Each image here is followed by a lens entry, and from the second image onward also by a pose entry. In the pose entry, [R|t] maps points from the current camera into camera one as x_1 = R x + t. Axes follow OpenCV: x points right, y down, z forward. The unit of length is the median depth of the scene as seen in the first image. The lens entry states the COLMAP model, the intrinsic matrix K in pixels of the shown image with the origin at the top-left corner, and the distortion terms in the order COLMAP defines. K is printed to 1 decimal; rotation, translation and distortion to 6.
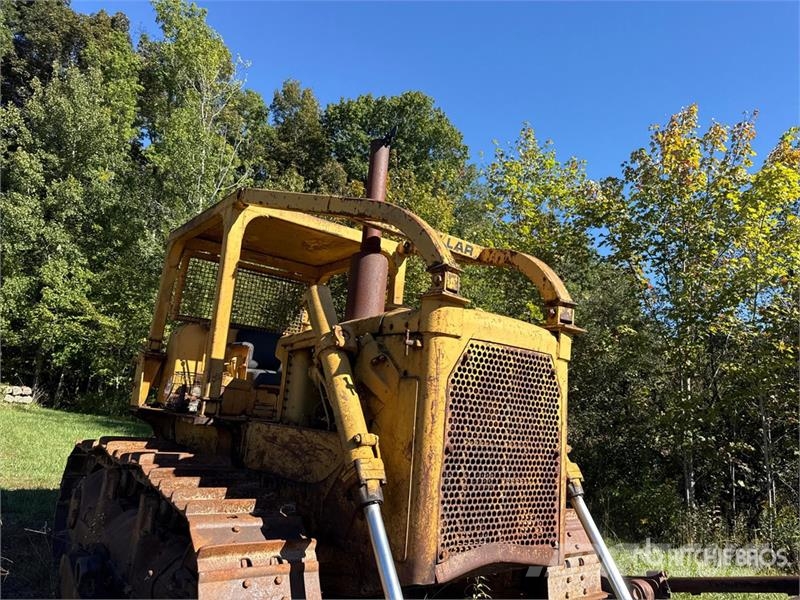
lens RADIAL K [[558.1, 0, 397.9], [0, 558.1, 297.1], [0, 0, 1]] dist [0.086405, -0.123000]
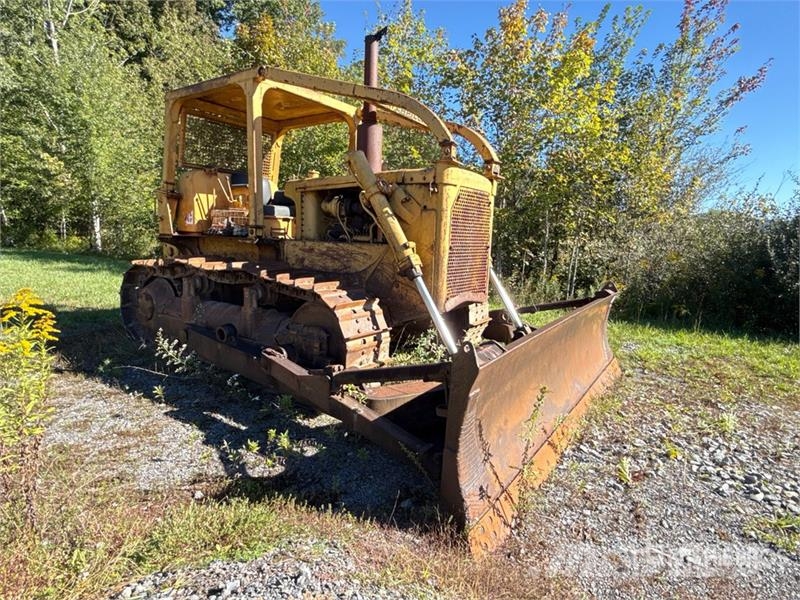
lens RADIAL K [[446.1, 0, 398.9], [0, 446.1, 302.2], [0, 0, 1]] dist [-0.000902, -0.000251]
pose [[0.952478, -0.093439, 0.289921, -0.449755], [-0.016103, 0.935012, 0.354249, -0.071037], [-0.304181, -0.342083, 0.889074, -0.288192]]
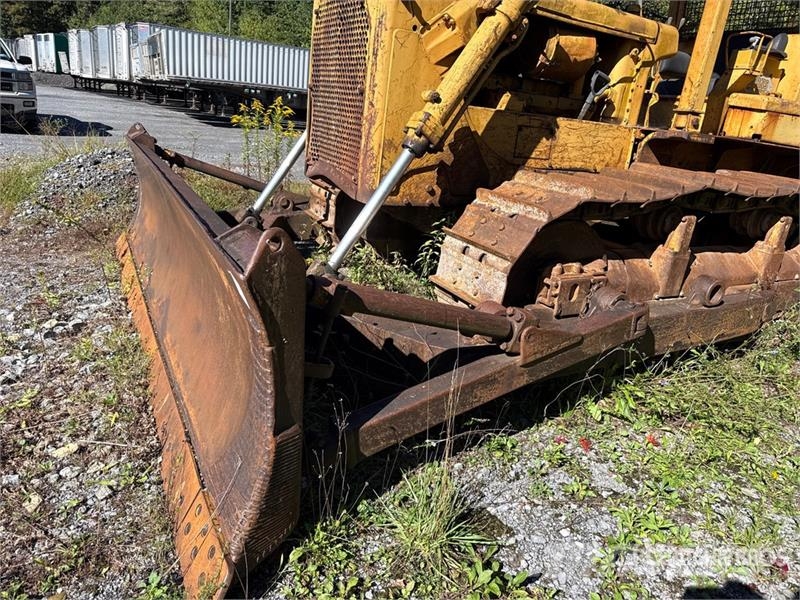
lens RADIAL K [[568.1, 0, 399.2], [0, 568.1, 299.3], [0, 0, 1]] dist [0.043127, -0.059221]
pose [[-0.155438, 0.215660, -0.964017, 1.325818], [0.068760, 0.975874, 0.207226, 0.435299], [0.985450, -0.034075, -0.166517, 1.232159]]
